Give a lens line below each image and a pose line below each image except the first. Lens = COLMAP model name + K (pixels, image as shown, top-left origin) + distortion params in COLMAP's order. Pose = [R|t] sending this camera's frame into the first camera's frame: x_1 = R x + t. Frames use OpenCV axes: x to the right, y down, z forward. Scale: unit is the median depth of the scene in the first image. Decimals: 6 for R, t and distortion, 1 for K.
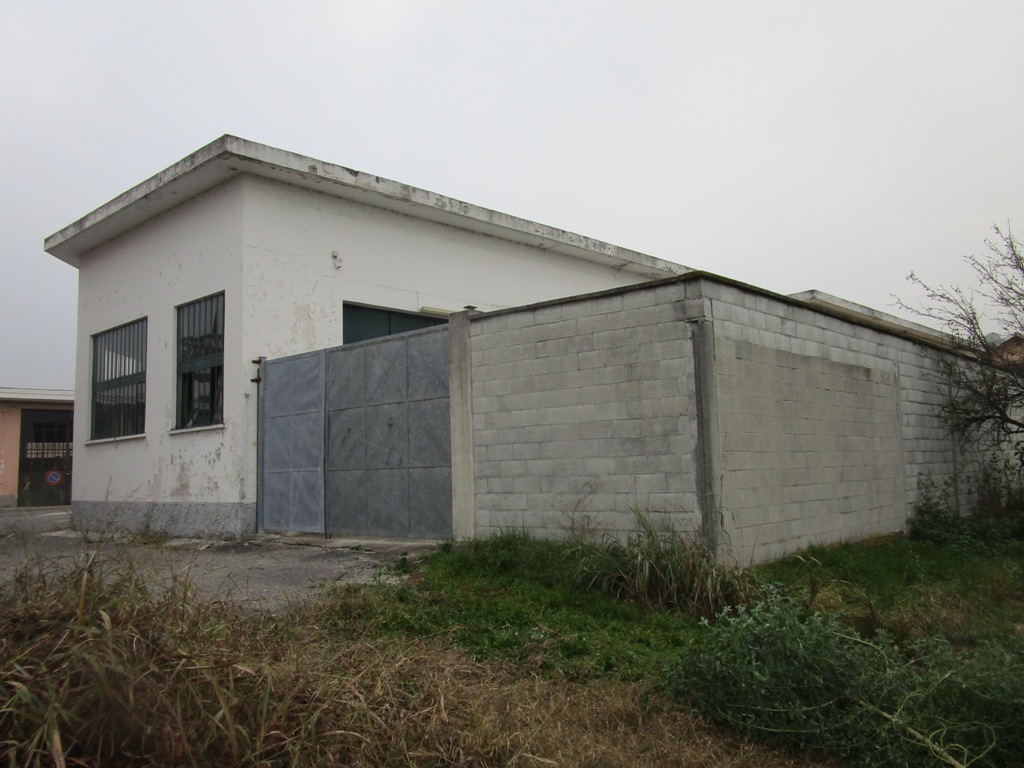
lens RADIAL K [[731.0, 0, 511.7], [0, 731.0, 389.3], [0, 0, 1]] dist [-0.012273, 0.004416]
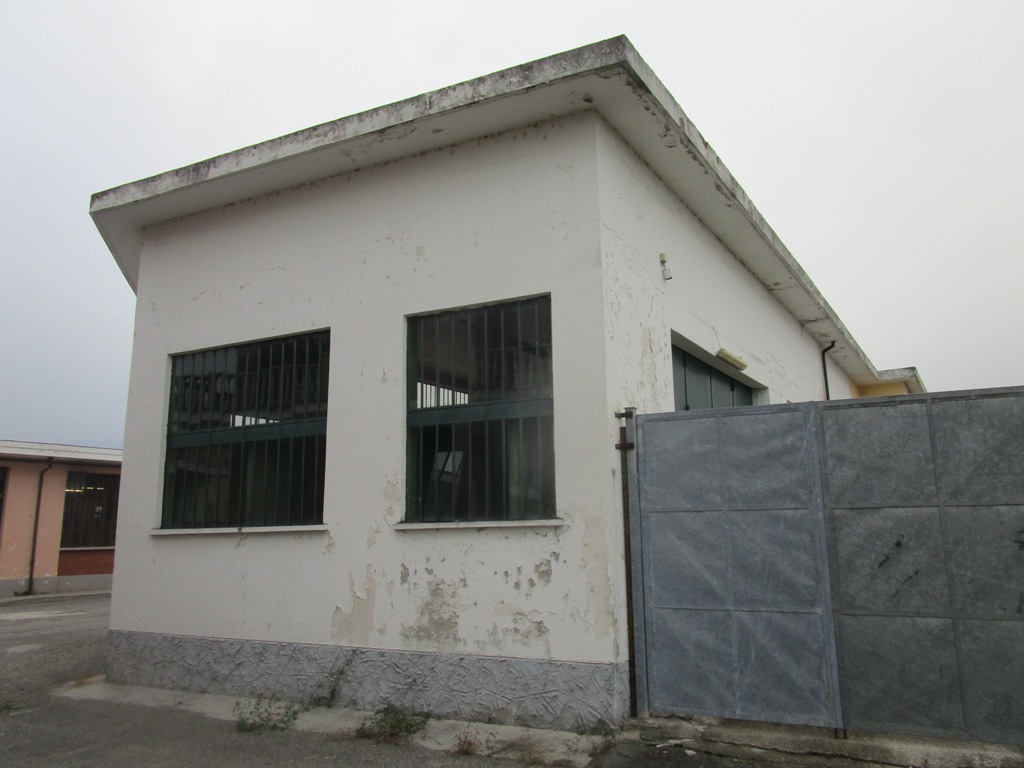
lens RADIAL K [[731.0, 0, 511.7], [0, 731.0, 392.9], [0, 0, 1]] dist [-0.012273, 0.004416]
pose [[0.970103, 0.063028, 0.234367, -0.549484], [-0.042827, 0.994992, -0.090311, 0.001639], [-0.238885, 0.077573, 0.967944, 0.422421]]
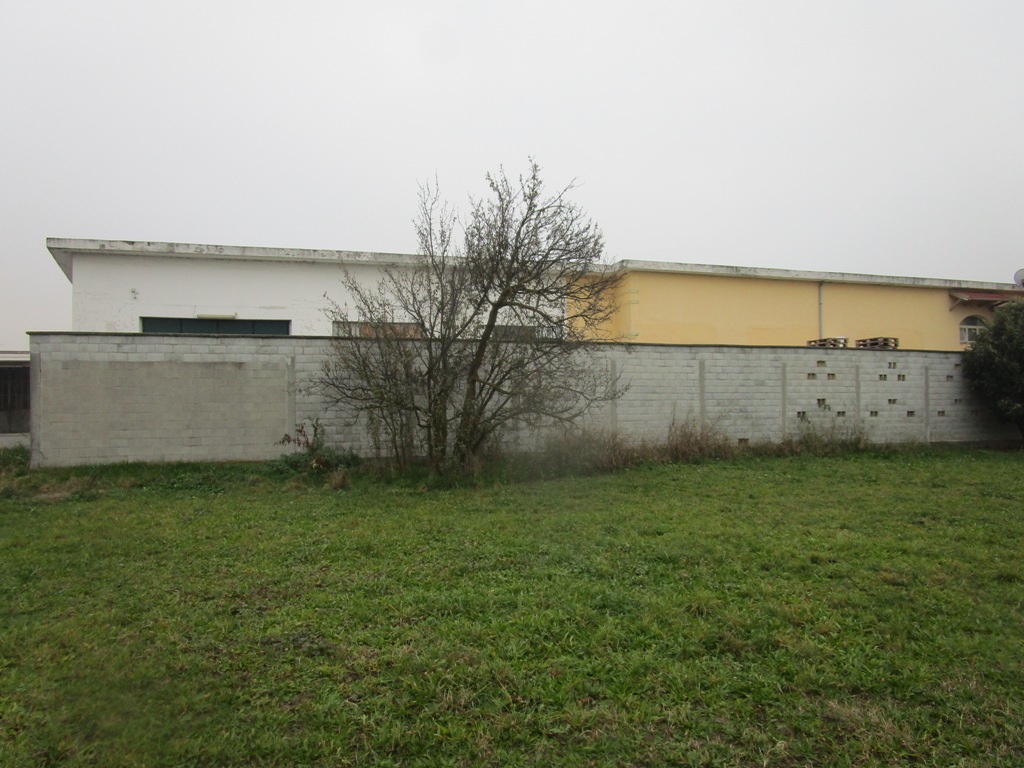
lens RADIAL K [[731.0, 0, 510.7], [0, 731.0, 390.2], [0, 0, 1]] dist [-0.012273, 0.004416]
pose [[0.901649, 0.004128, -0.432448, 1.376401], [0.035143, 0.995948, 0.082778, -0.063888], [0.431038, -0.089834, 0.897851, -0.193078]]
